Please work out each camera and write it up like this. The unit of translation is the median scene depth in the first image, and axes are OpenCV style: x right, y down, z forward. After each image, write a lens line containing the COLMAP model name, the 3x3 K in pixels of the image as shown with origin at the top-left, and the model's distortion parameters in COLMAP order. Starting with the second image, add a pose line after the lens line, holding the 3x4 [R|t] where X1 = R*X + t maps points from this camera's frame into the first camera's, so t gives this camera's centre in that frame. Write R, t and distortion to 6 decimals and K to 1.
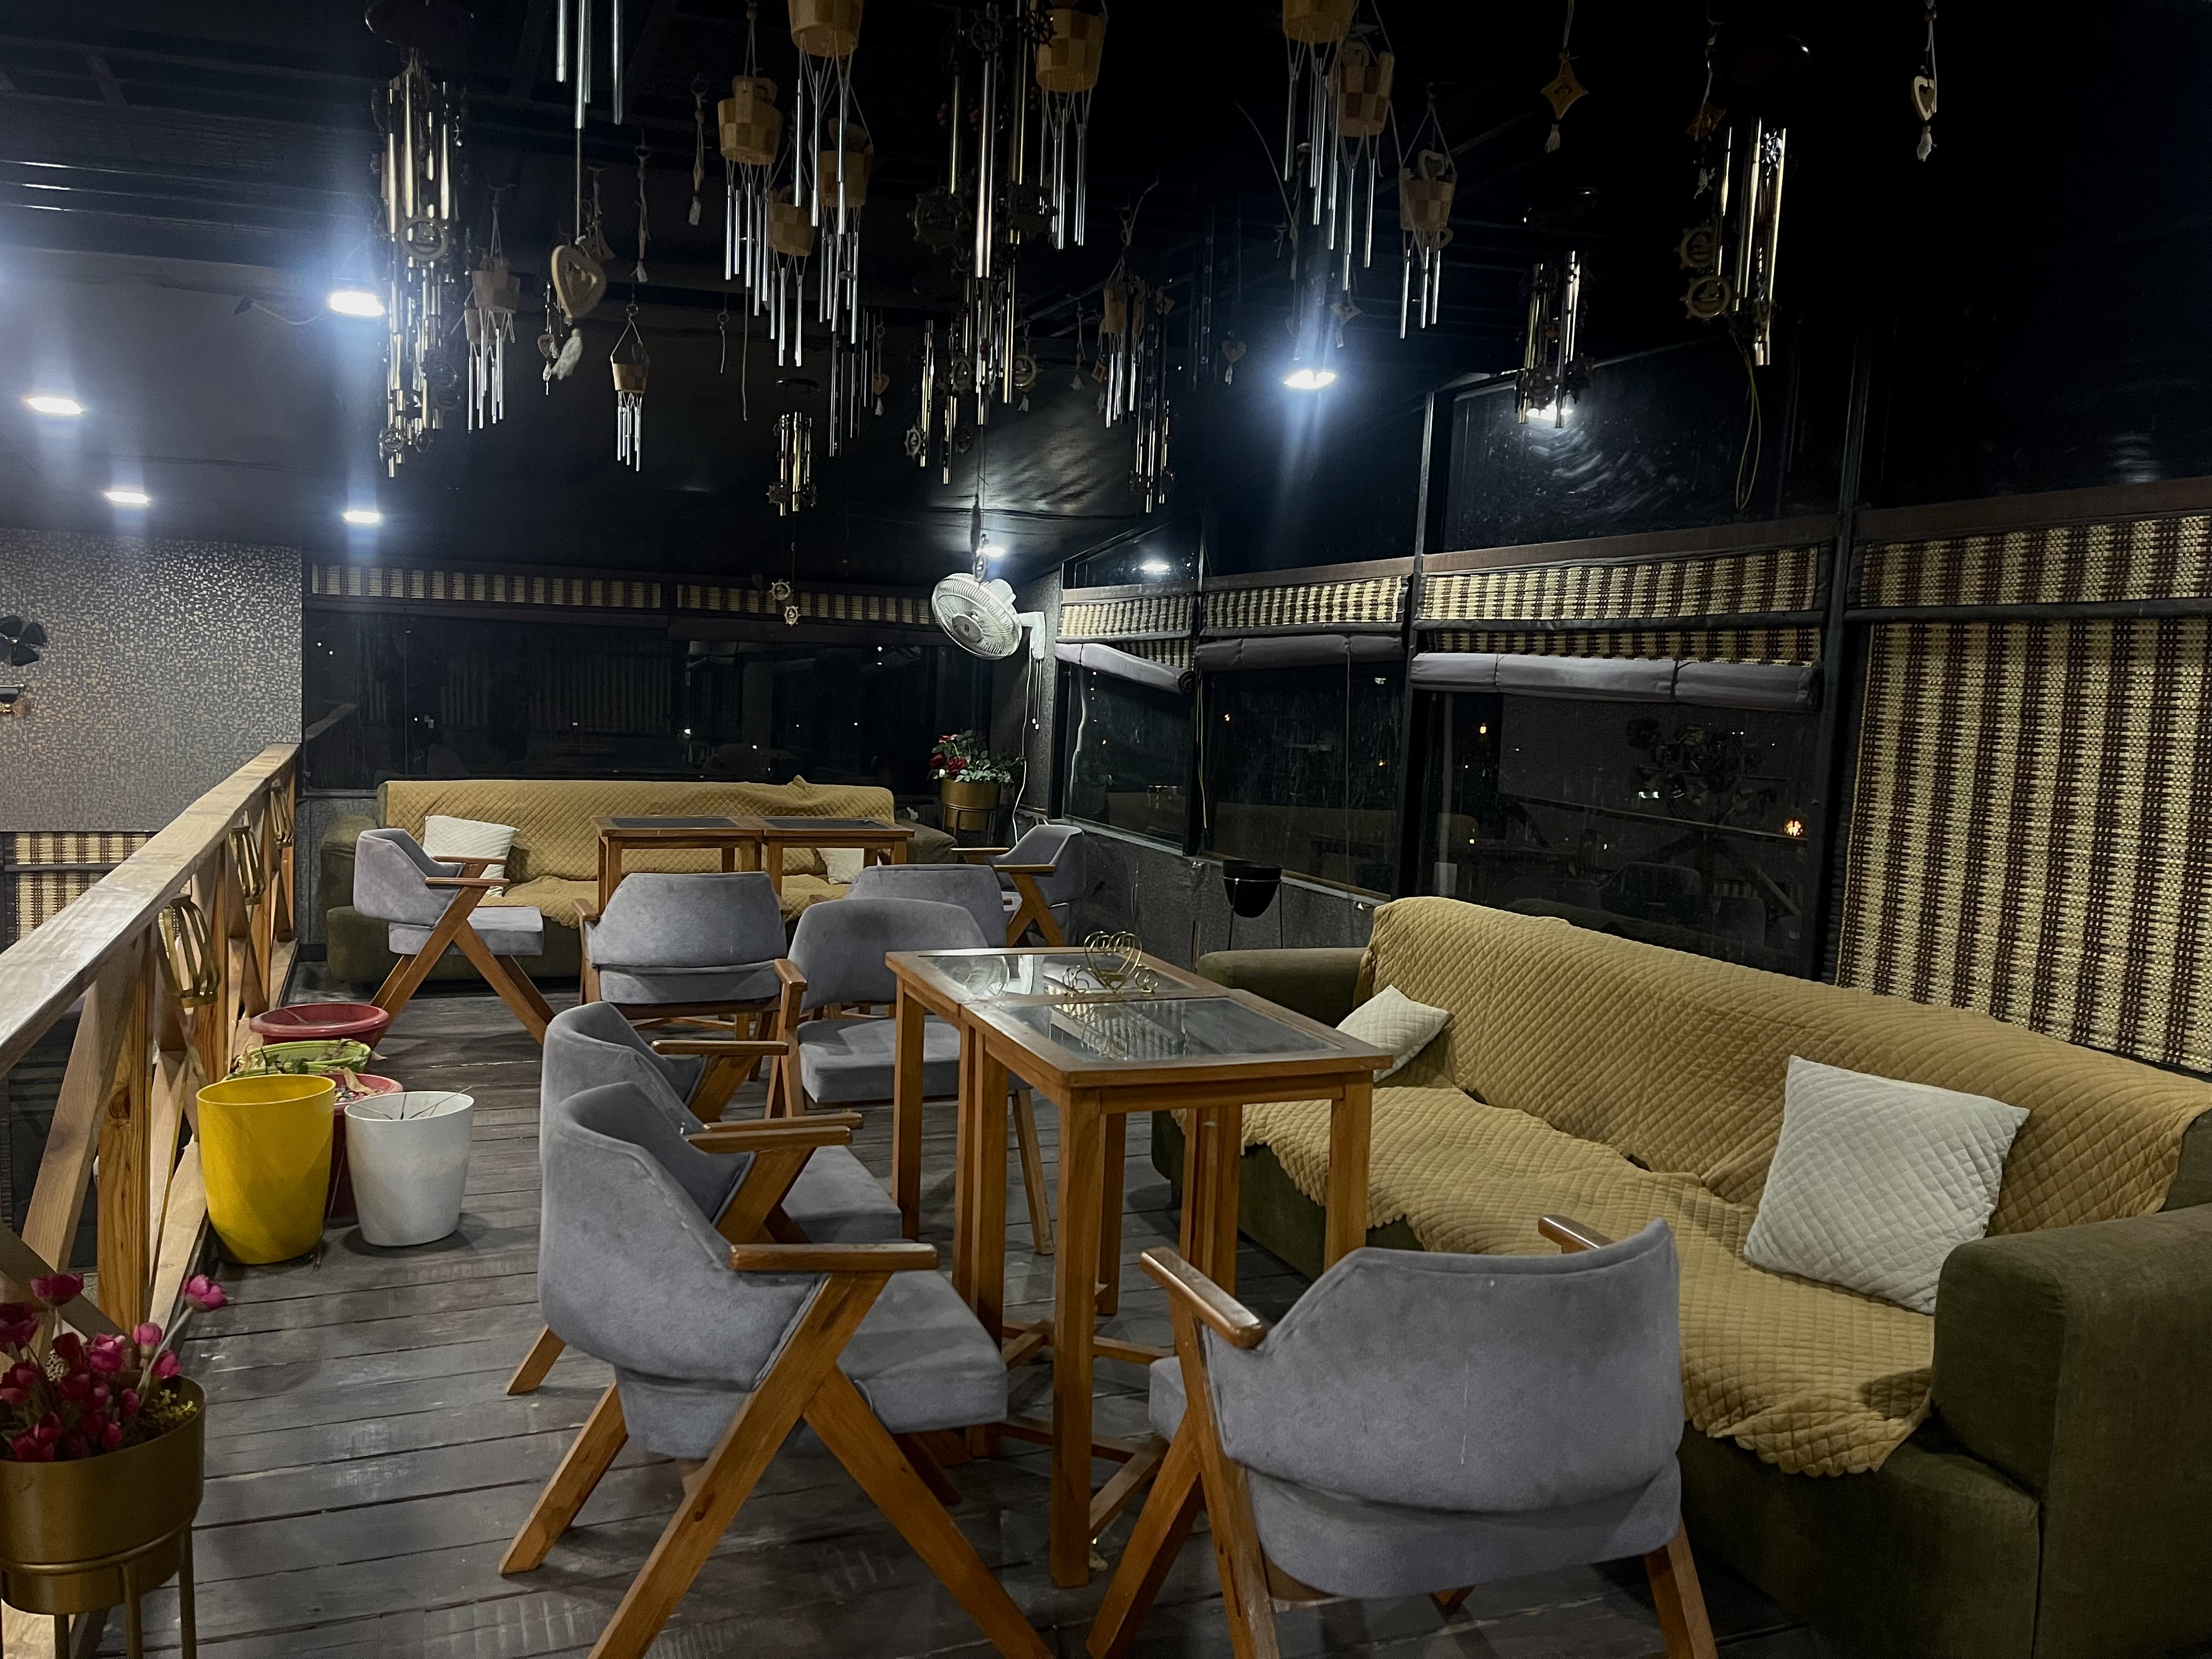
lens RADIAL K [[1651.2, 0, 1103.7], [0, 1651.2, 832.3], [0, 0, 1]] dist [0.050557, -0.068059]
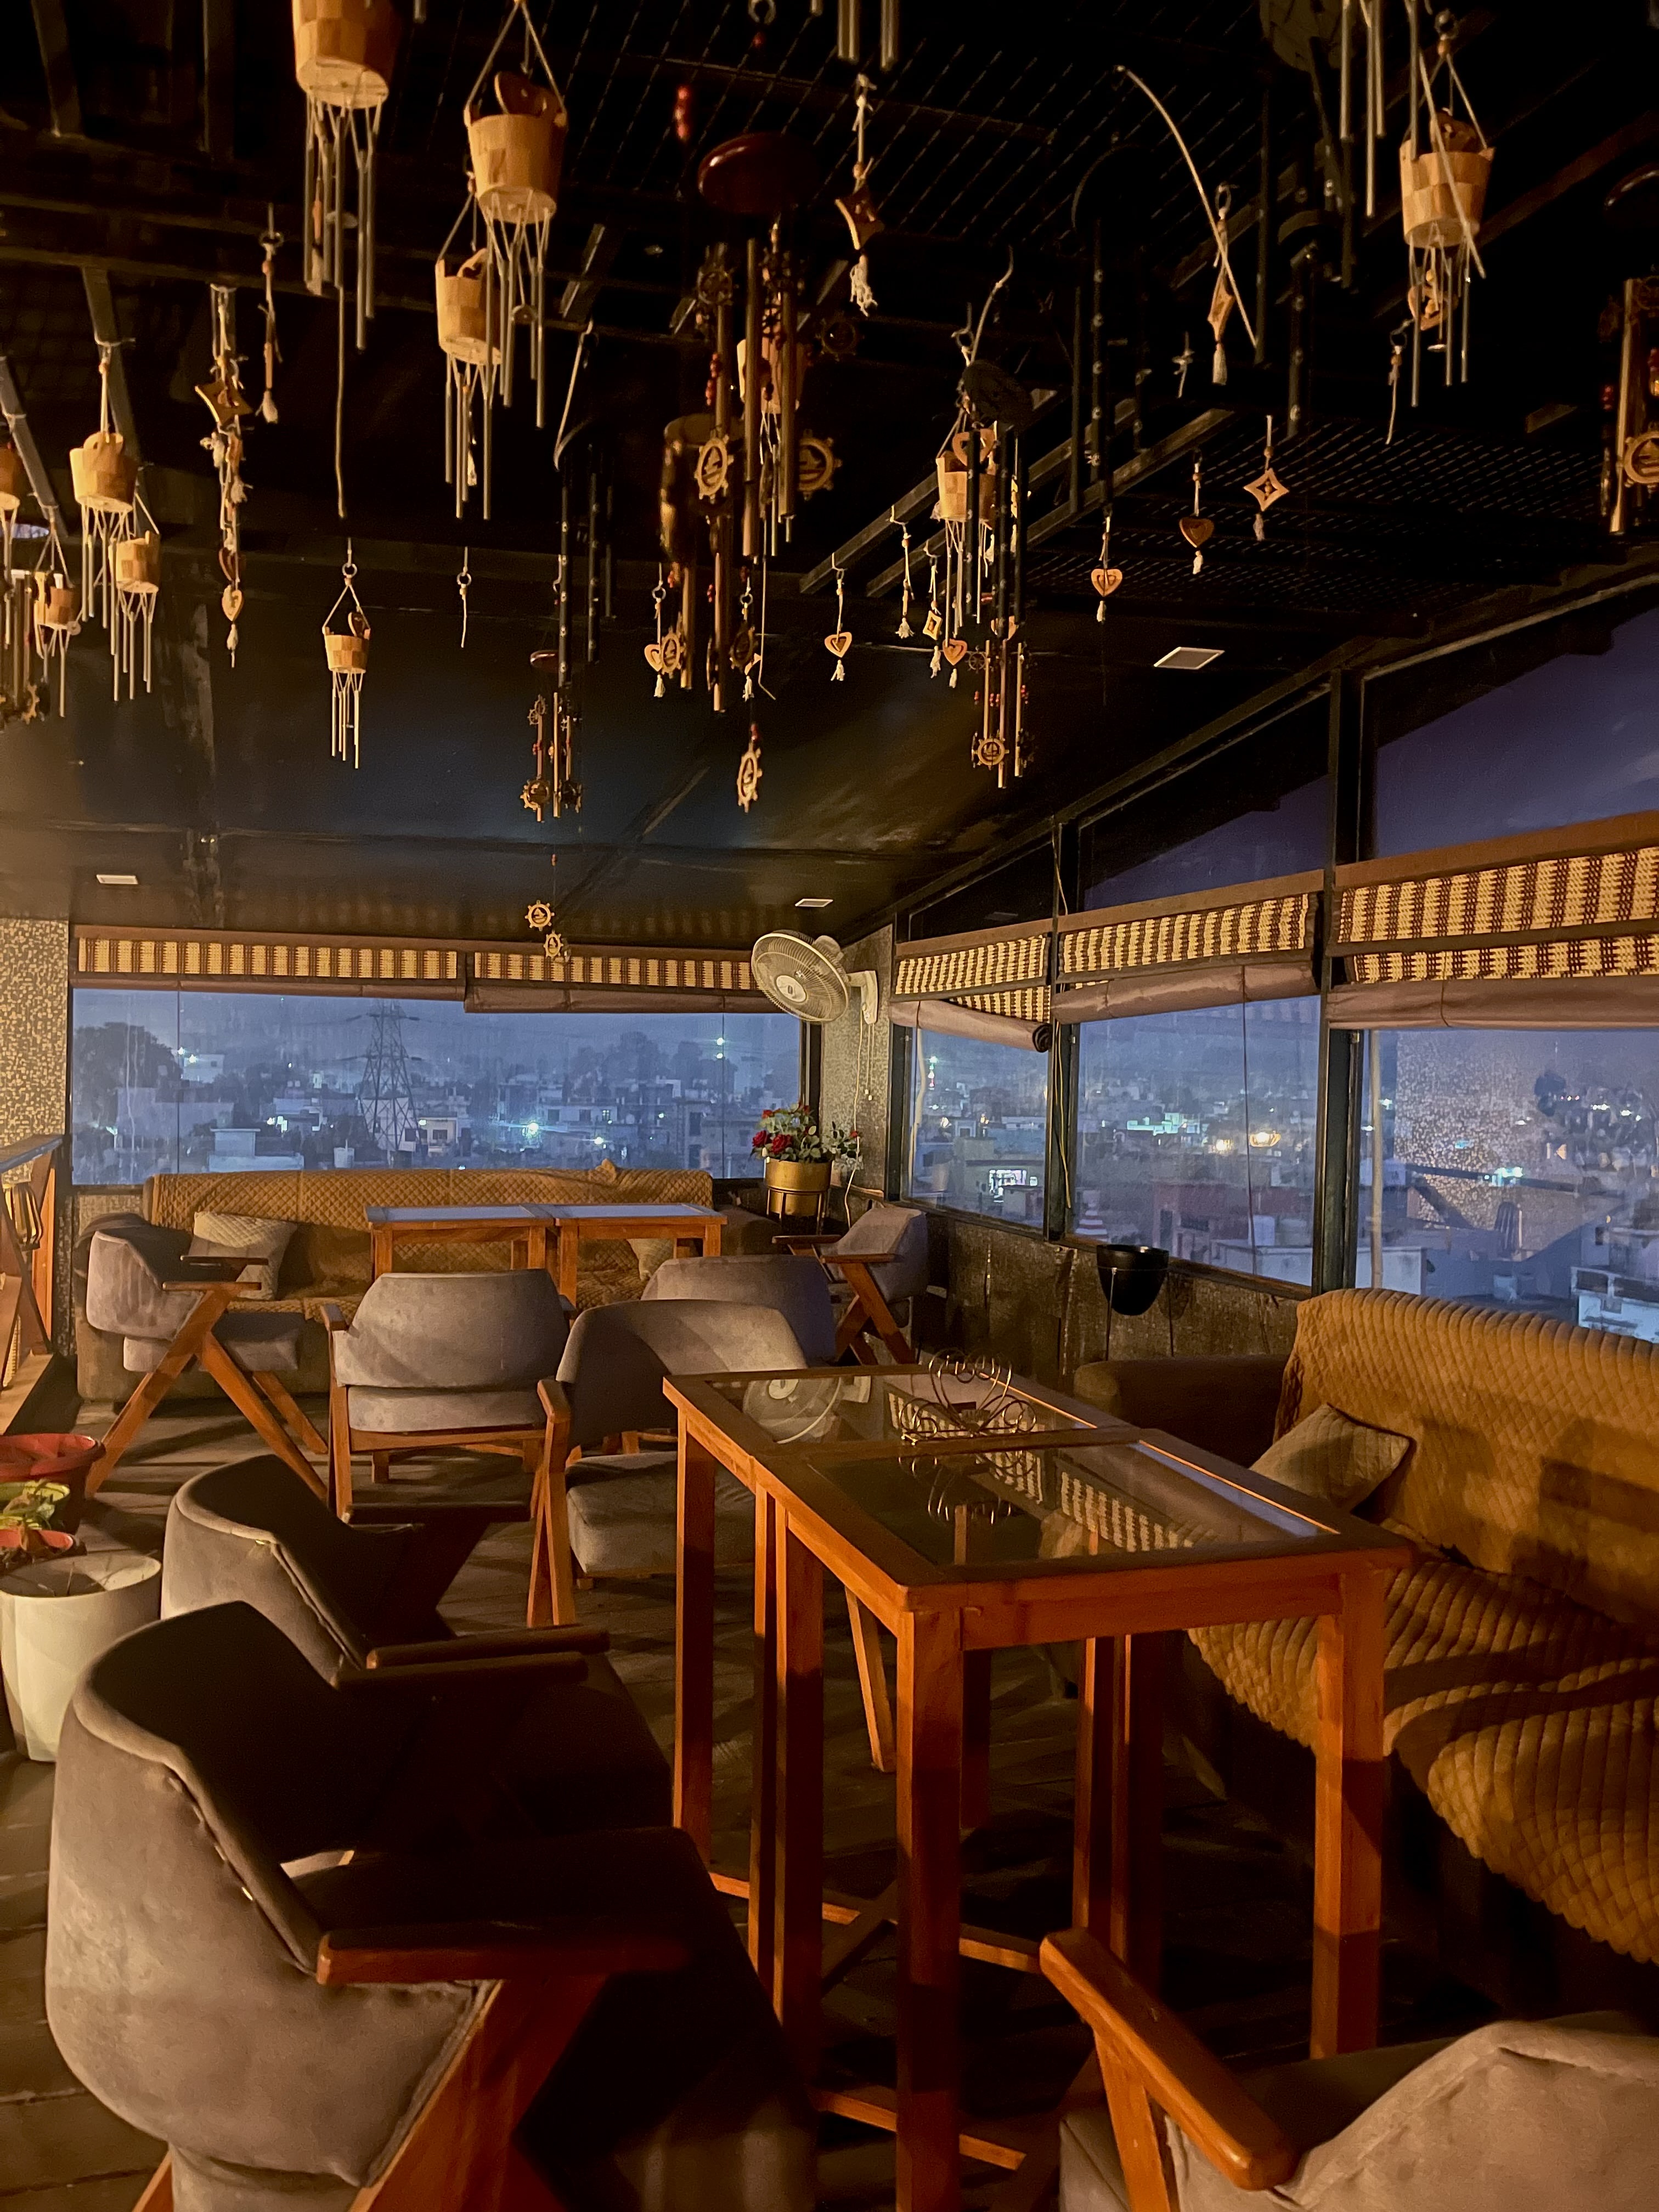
lens RADIAL K [[1651.2, 0, 841.5], [0, 1651.2, 1098.1], [0, 0, 1]] dist [0.050557, -0.068059]
pose [[0.997827, -0.022935, -0.061769, -0.001818], [0.018326, 0.997077, -0.074178, 0.003023], [0.063290, 0.072885, 0.995330, 0.177405]]
